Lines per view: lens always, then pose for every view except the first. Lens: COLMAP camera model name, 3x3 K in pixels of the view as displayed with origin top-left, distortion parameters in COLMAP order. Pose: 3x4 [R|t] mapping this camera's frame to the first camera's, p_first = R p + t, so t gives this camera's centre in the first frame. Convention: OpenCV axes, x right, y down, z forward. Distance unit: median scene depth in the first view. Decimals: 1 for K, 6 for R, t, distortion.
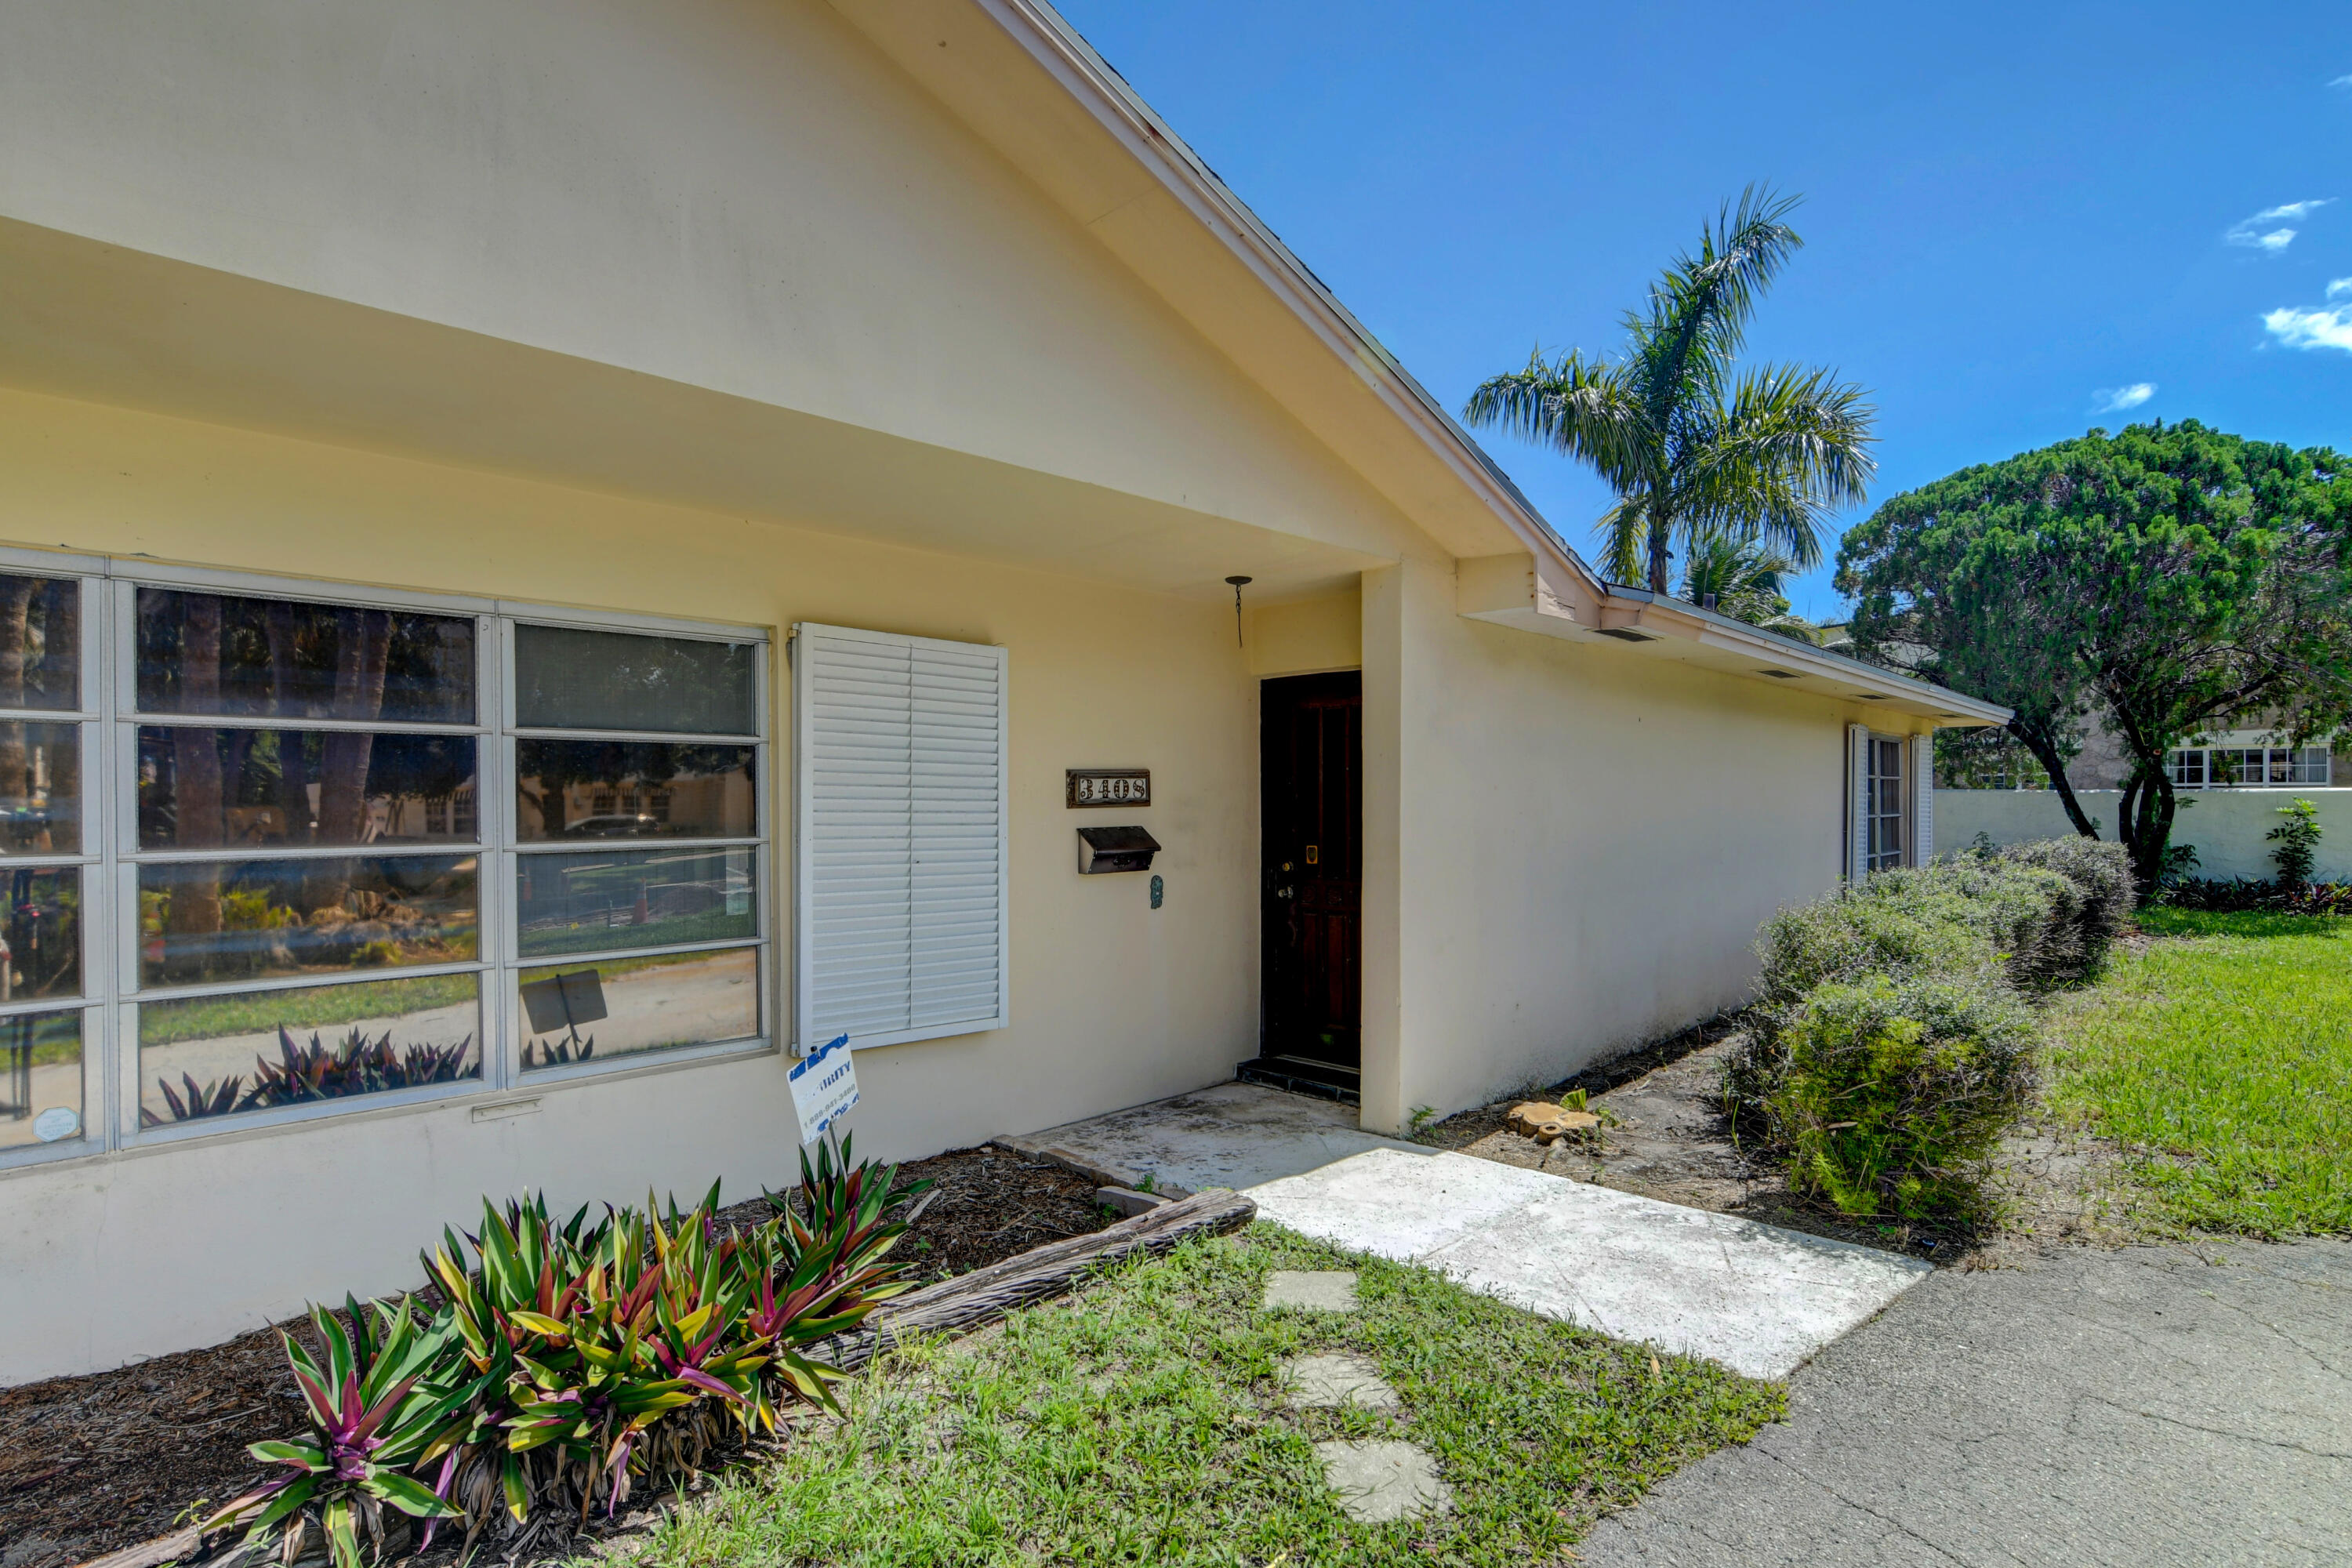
lens RADIAL K [[1162.0, 0, 1172.7], [0, 1162.0, 804.8], [0, 0, 1]] dist [-0.032259, 0.007701]
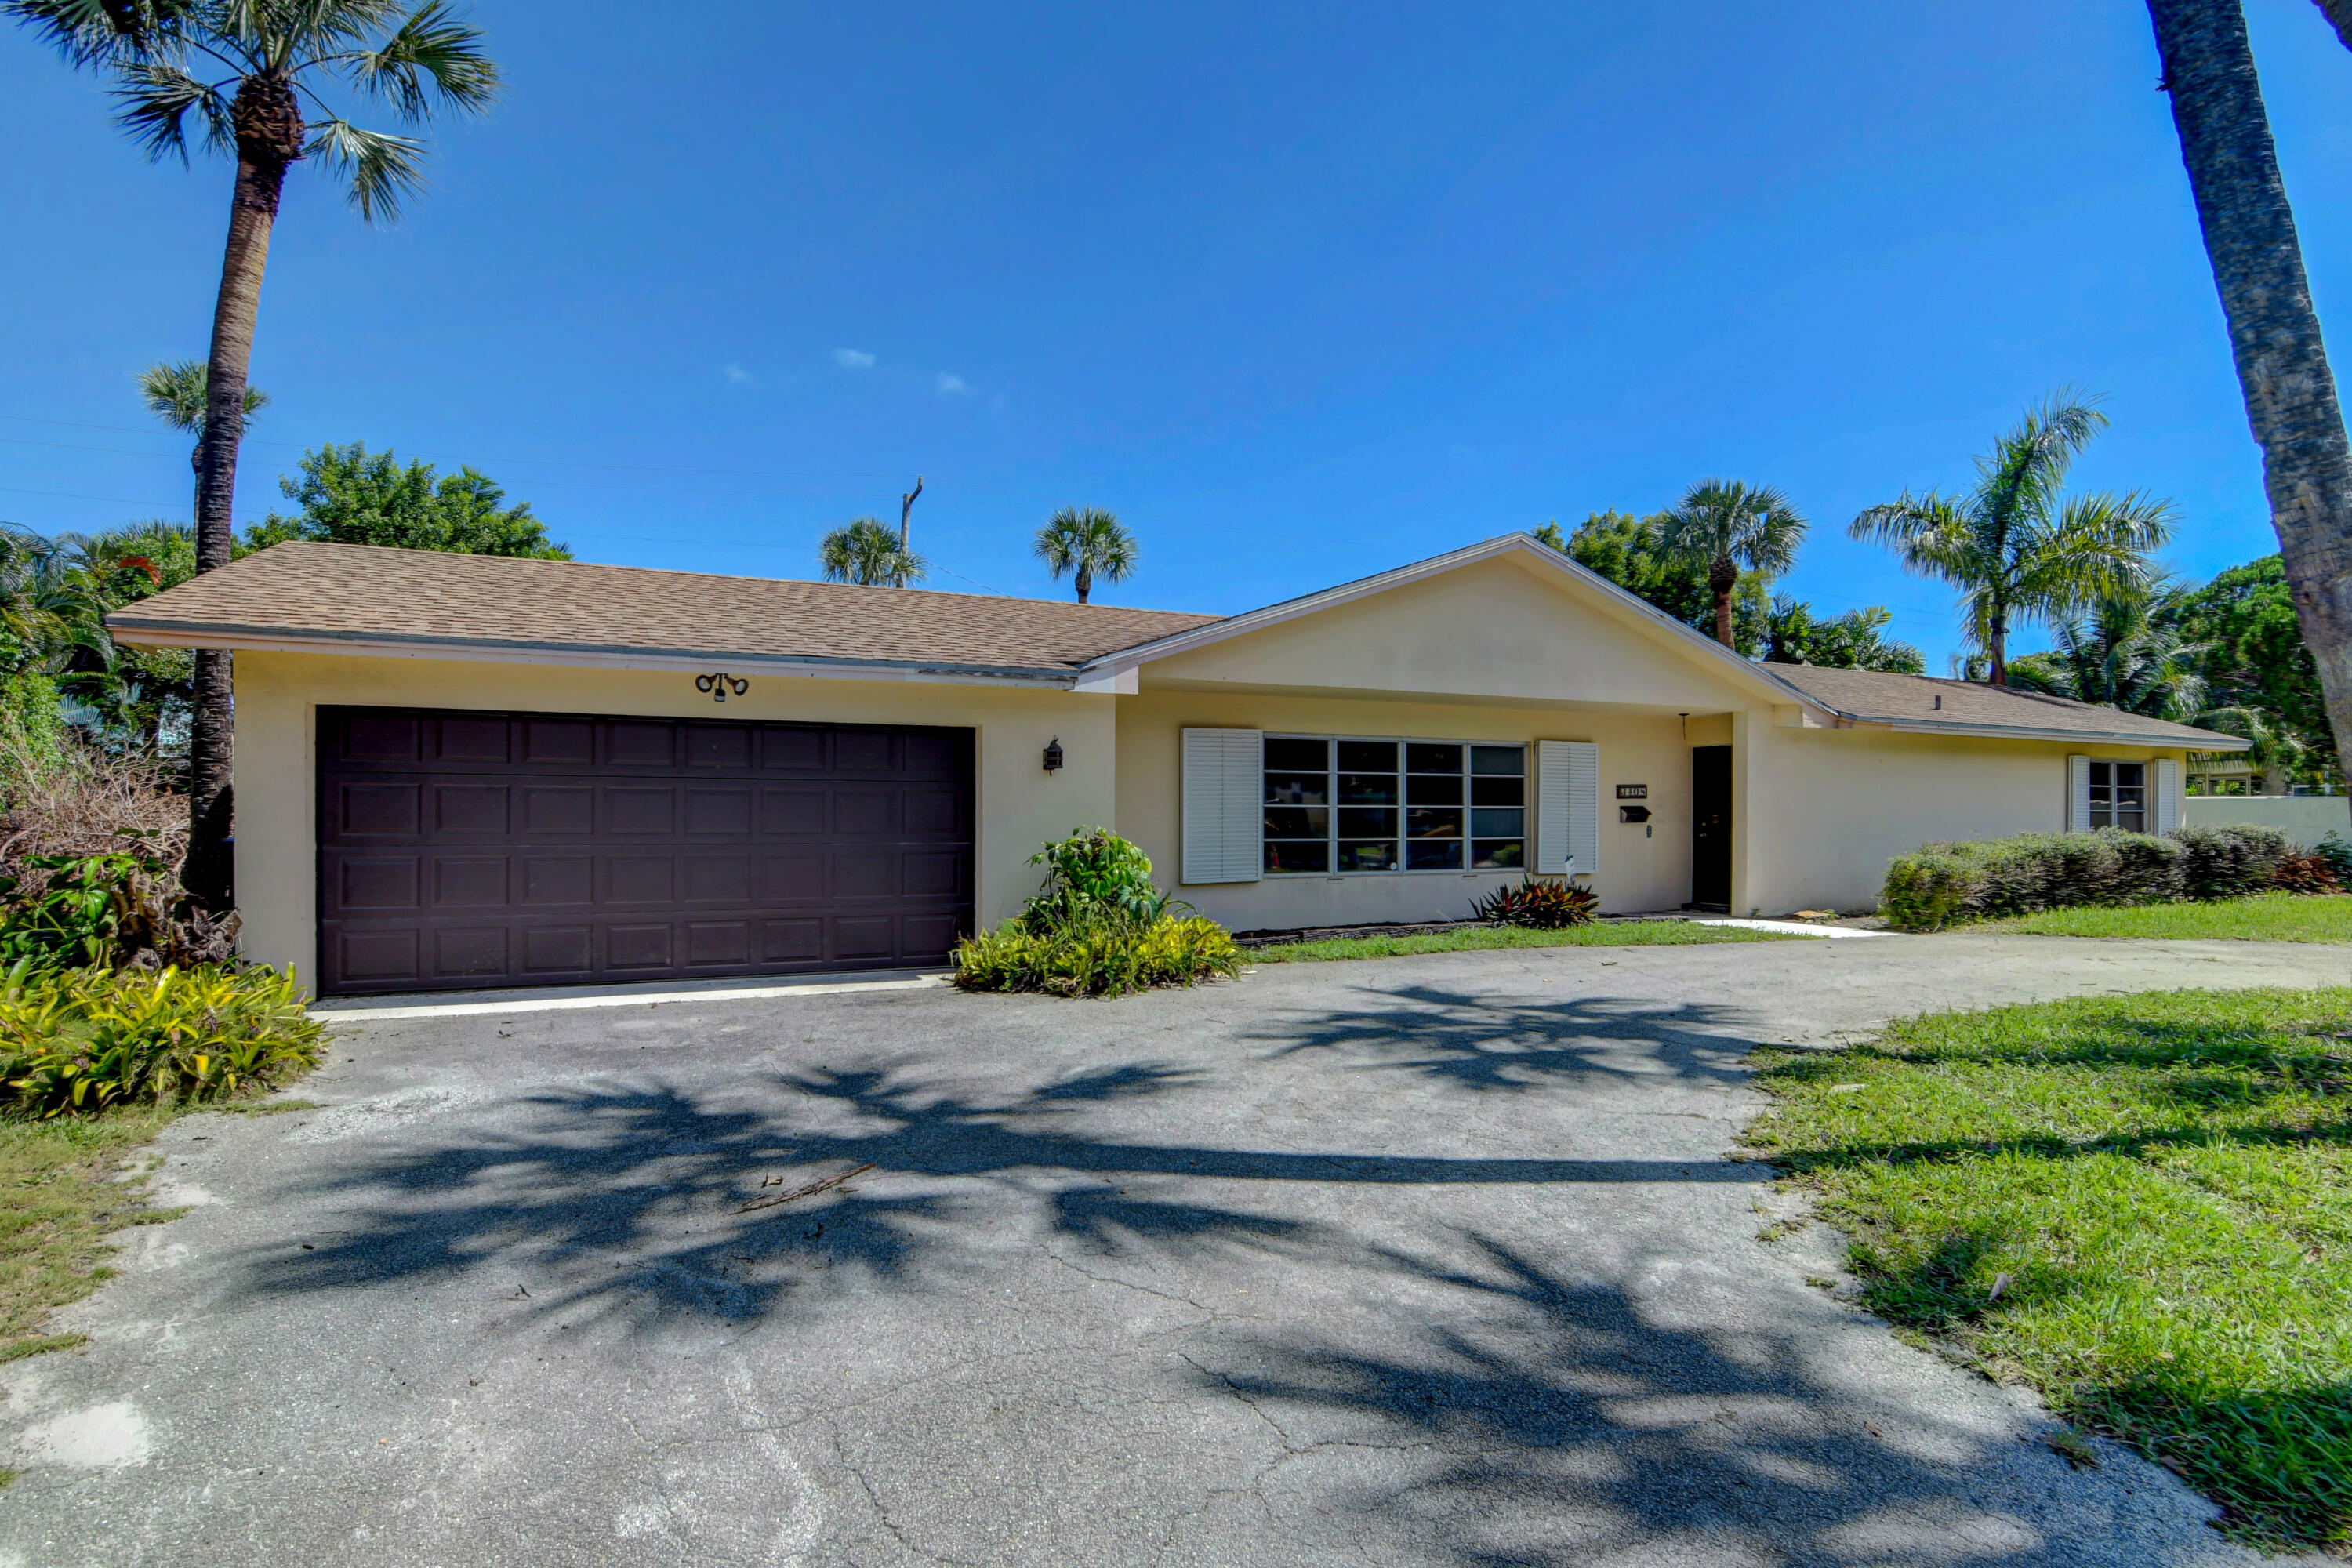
lens RADIAL K [[1128.4, 0, 1169.8], [0, 1128.4, 815.9], [0, 0, 1]] dist [0.000990, 0.000216]
pose [[0.938882, -0.000436, -0.344239, -0.156274], [-0.002170, 0.999972, -0.007185, 0.062382], [0.344233, 0.007493, 0.938854, -1.817538]]
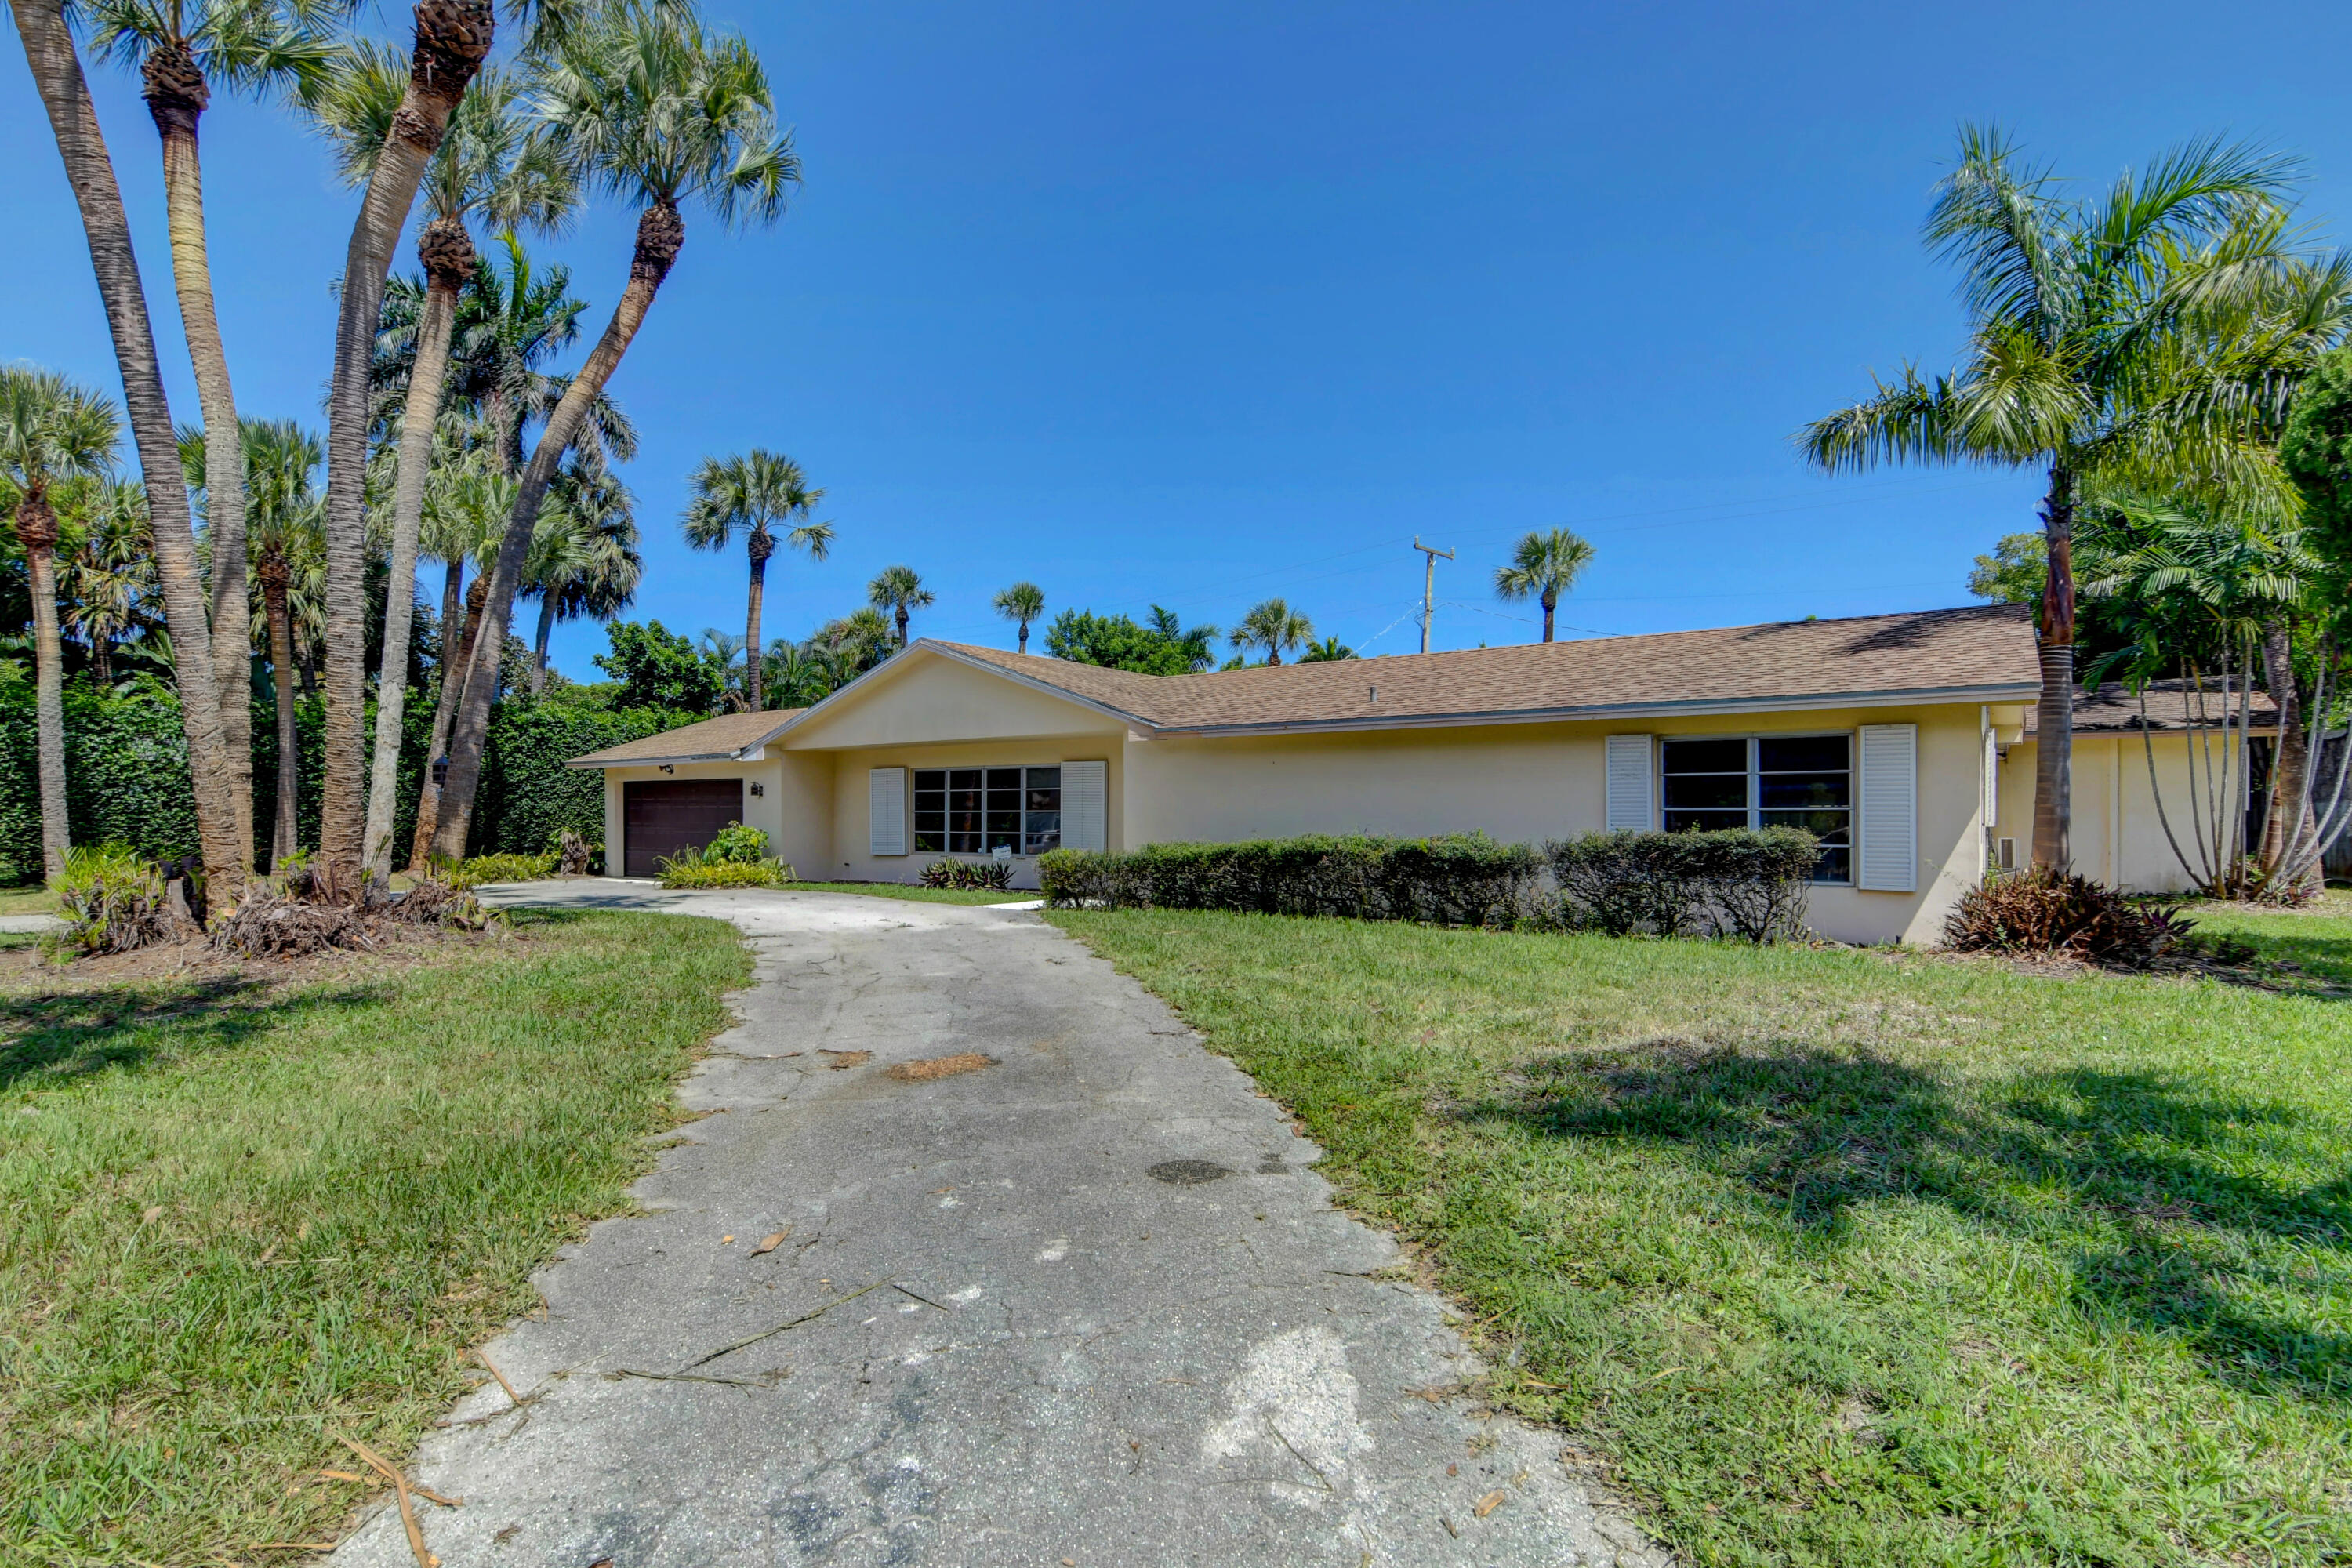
lens RADIAL K [[1162.0, 0, 1172.7], [0, 1162.0, 804.8], [0, 0, 1]] dist [-0.032259, 0.007701]
pose [[0.191368, -0.022700, -0.981256, 3.209708], [-0.012304, 0.999599, -0.025523, 0.090895], [0.981441, 0.016958, 0.191012, 0.427057]]
